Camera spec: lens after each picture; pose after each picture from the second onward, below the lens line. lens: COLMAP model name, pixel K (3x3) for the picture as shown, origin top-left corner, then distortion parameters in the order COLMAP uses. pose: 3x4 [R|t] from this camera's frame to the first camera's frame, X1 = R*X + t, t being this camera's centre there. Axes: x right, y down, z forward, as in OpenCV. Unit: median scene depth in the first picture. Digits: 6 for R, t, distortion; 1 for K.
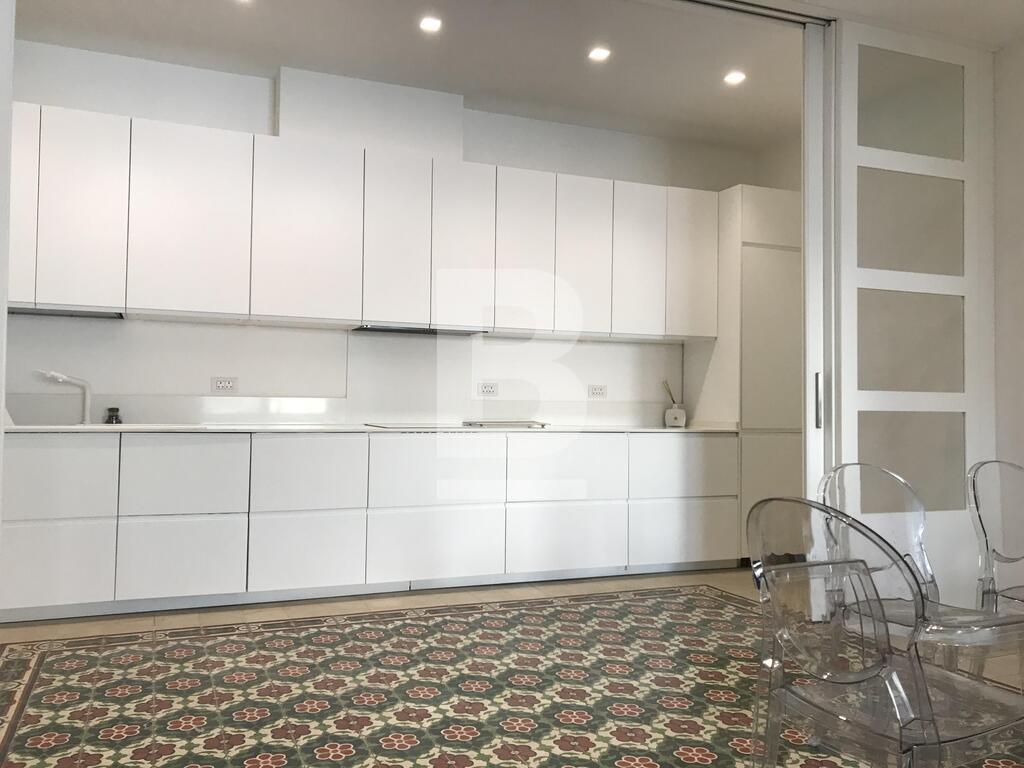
lens RADIAL K [[841.1, 0, 508.2], [0, 841.1, 375.5], [0, 0, 1]] dist [0.021323, -0.005315]
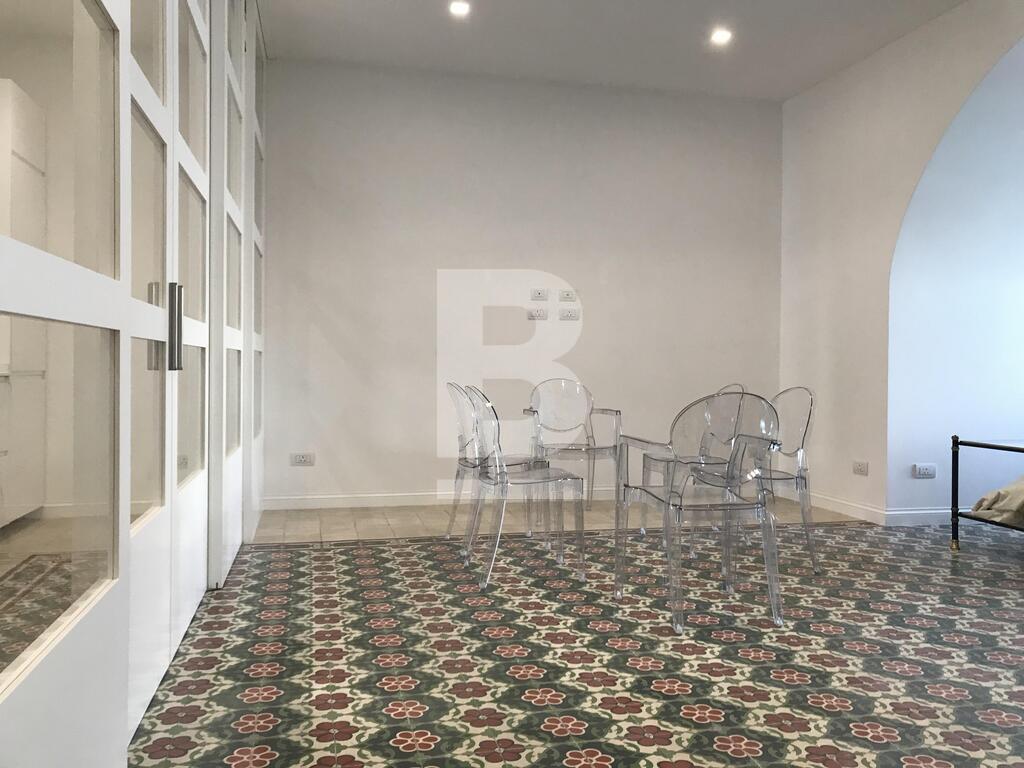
lens RADIAL K [[841.1, 0, 508.2], [0, 841.1, 375.5], [0, 0, 1]] dist [0.021323, -0.005315]
pose [[0.152311, -0.020277, 0.988125, -0.883869], [-0.039966, 0.998845, 0.026658, 0.045417], [-0.987524, -0.043551, 0.151324, 0.688677]]
